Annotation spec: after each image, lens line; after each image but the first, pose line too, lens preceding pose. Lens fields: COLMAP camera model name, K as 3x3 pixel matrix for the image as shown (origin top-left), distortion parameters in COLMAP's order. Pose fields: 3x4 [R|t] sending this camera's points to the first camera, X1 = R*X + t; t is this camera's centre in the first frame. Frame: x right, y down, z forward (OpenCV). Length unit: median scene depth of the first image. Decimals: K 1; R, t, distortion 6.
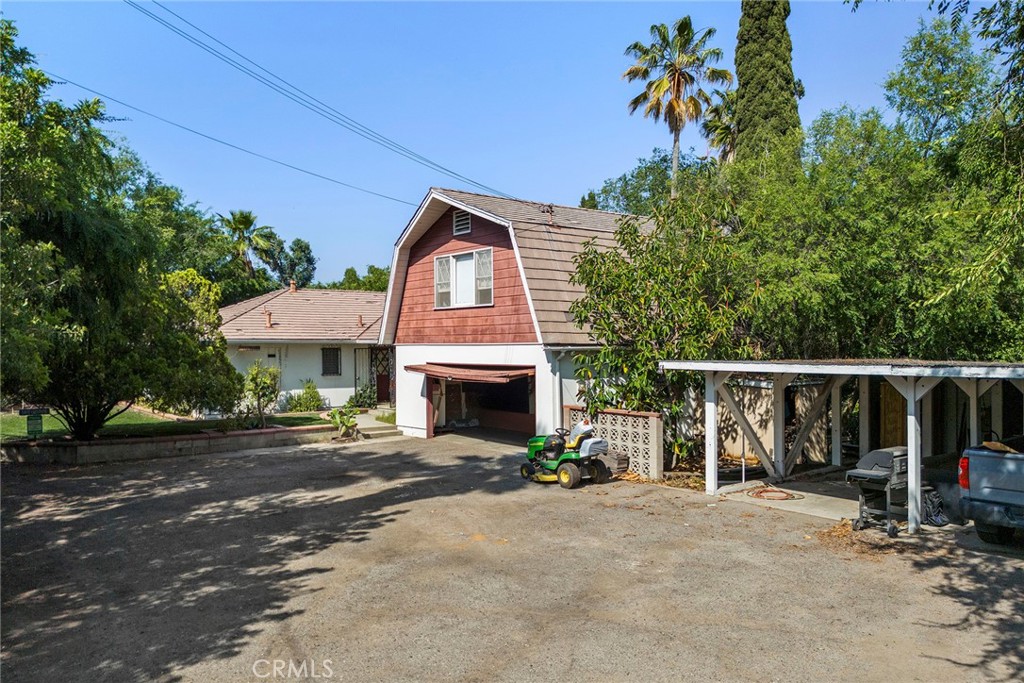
lens RADIAL K [[770.1, 0, 515.6], [0, 770.1, 335.9], [0, 0, 1]] dist [0.082561, -0.086562]
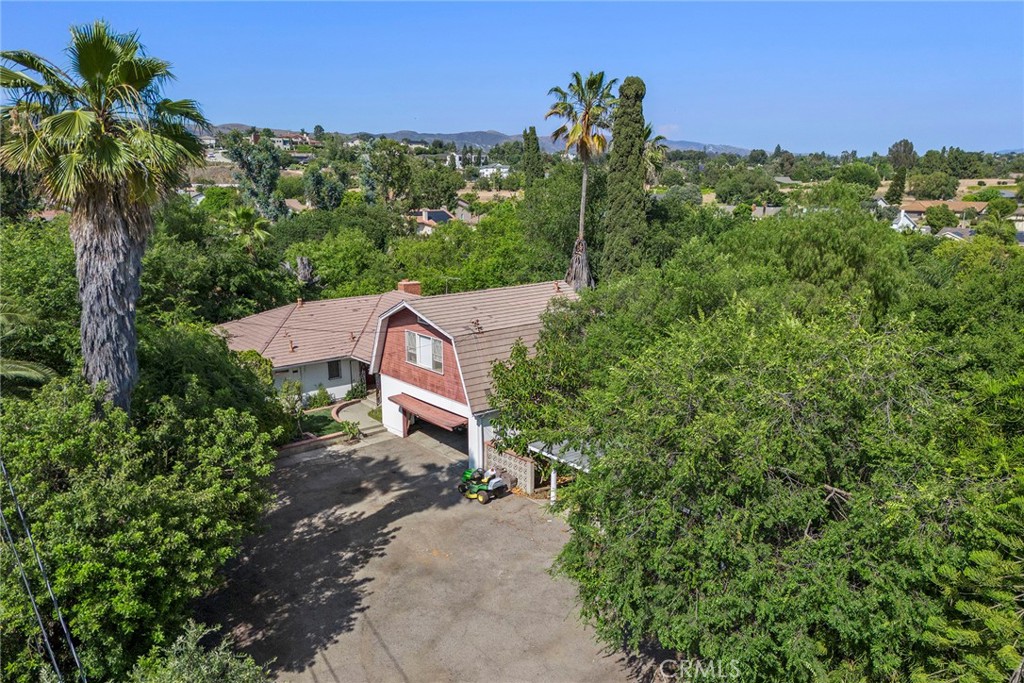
lens RADIAL K [[770.1, 0, 511.6], [0, 770.1, 347.6], [0, 0, 1]] dist [0.082561, -0.086562]
pose [[0.998924, -0.005539, 0.046037, 0.049226], [-0.005089, 0.973749, 0.227569, -0.560620], [-0.046089, -0.227559, 0.972673, -0.708401]]
